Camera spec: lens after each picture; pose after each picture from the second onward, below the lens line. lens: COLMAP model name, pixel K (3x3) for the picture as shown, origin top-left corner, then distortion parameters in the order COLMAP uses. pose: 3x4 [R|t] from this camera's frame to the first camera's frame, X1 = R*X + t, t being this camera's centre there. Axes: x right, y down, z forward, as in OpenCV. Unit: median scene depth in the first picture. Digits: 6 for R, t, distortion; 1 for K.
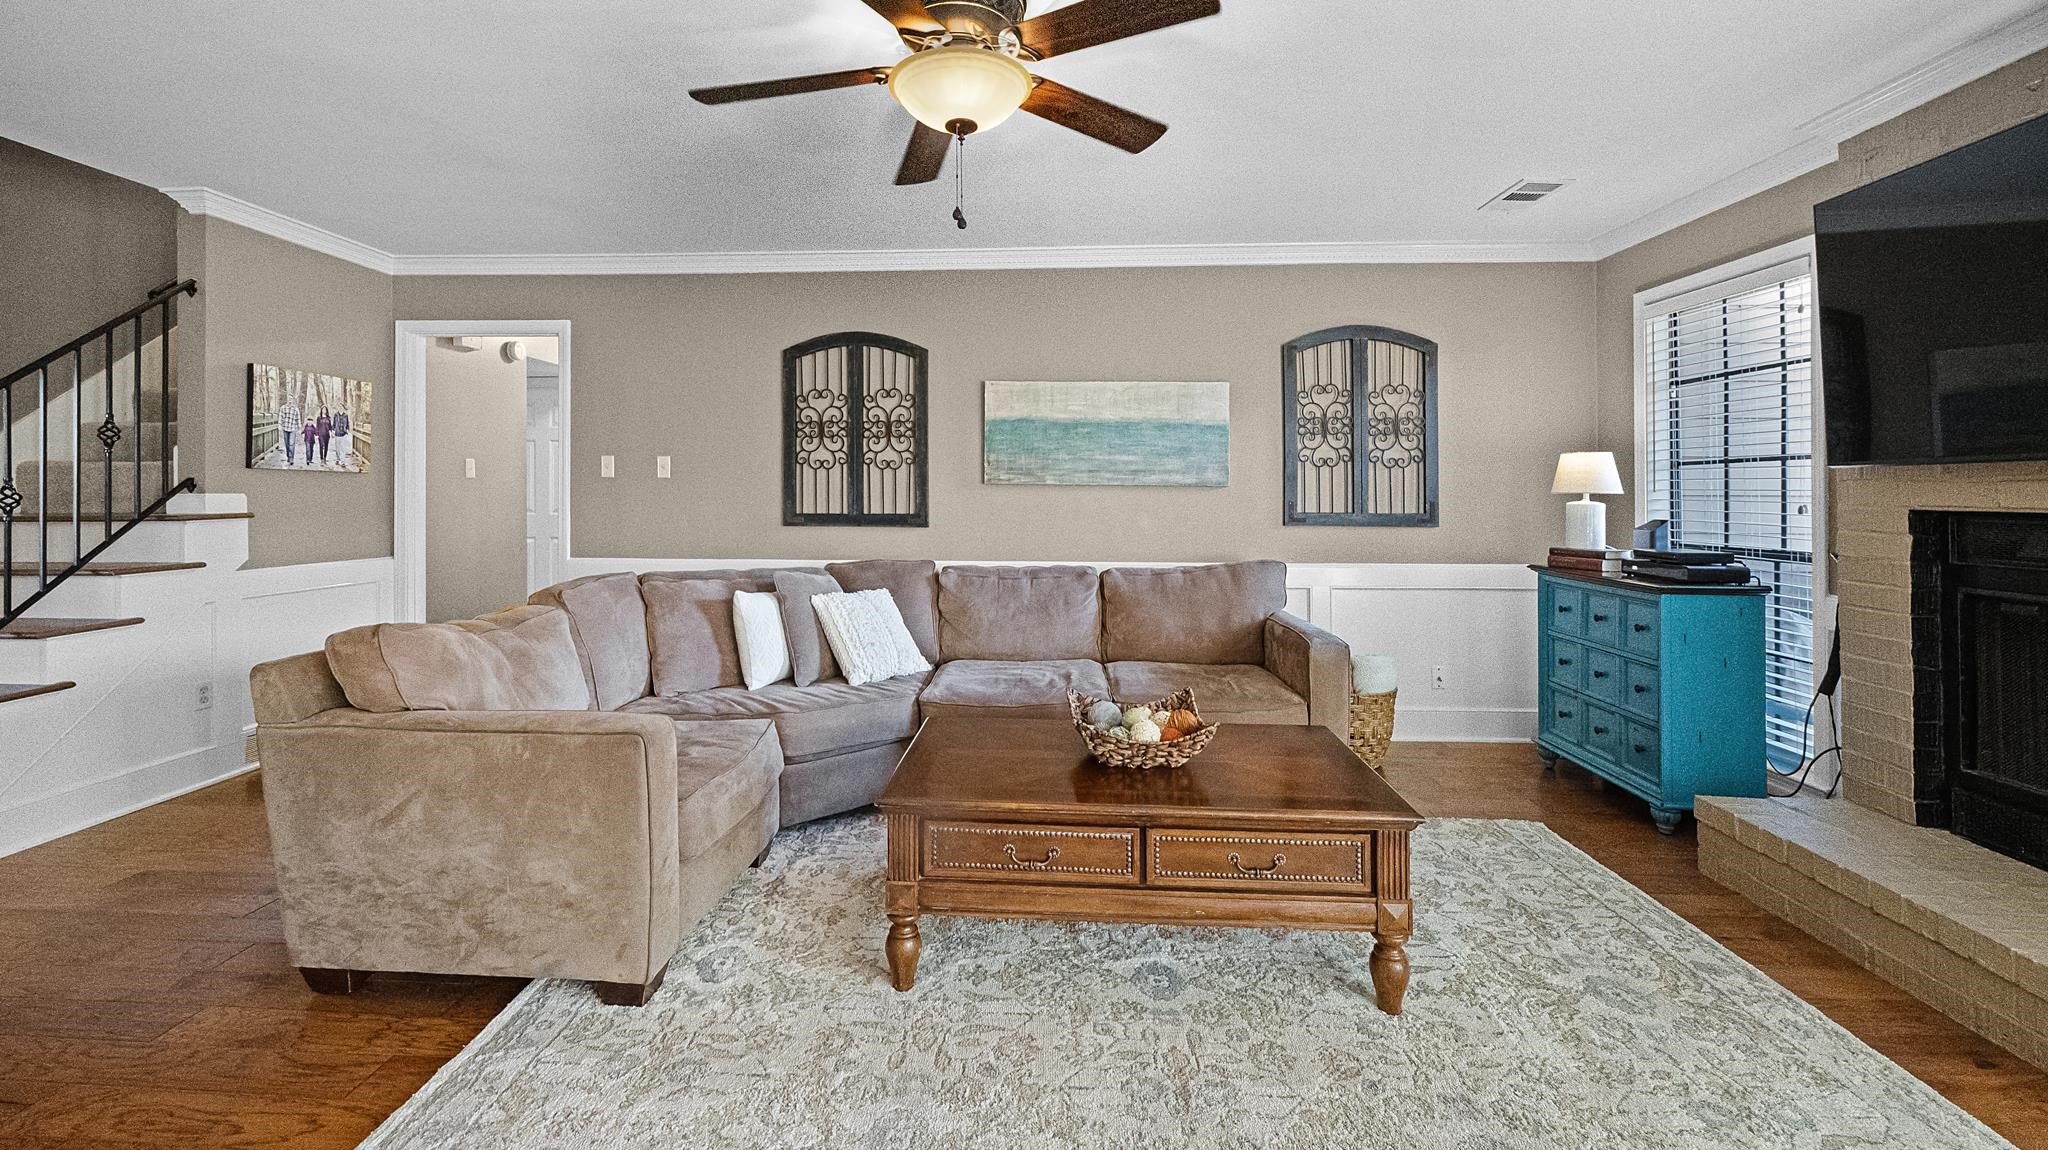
lens RADIAL K [[801.8, 0, 1016.1], [0, 801.8, 498.9], [0, 0, 1]] dist [-0.002030, -0.000267]
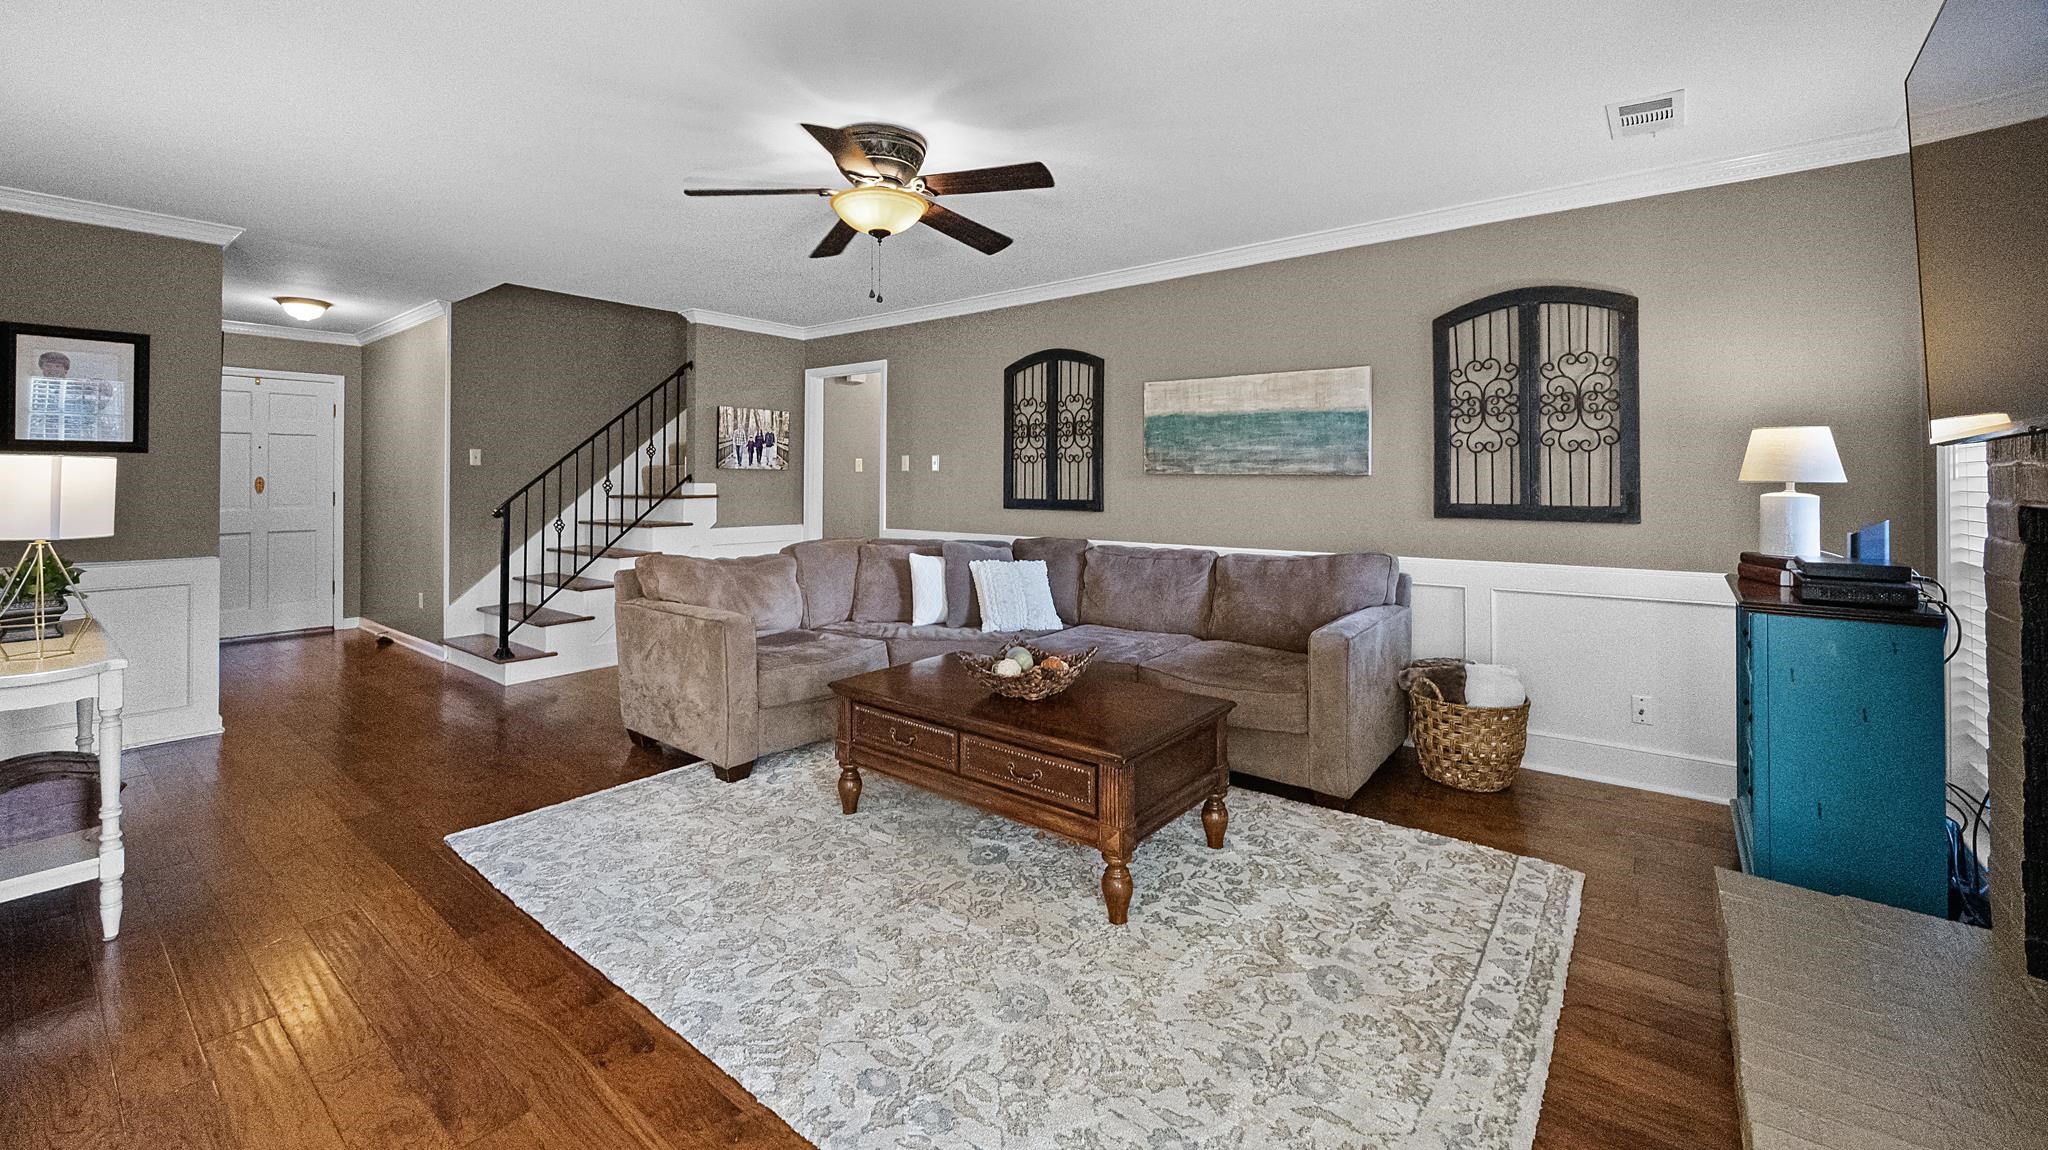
lens RADIAL K [[815.0, 0, 1022.3], [0, 815.0, 479.2], [0, 0, 1]] dist [-0.000908, -0.000107]
pose [[0.817943, -0.003501, -0.575288, 0.502390], [-0.002247, 0.999954, -0.009279, -0.000761], [0.575295, 0.008882, 0.817898, -0.032915]]
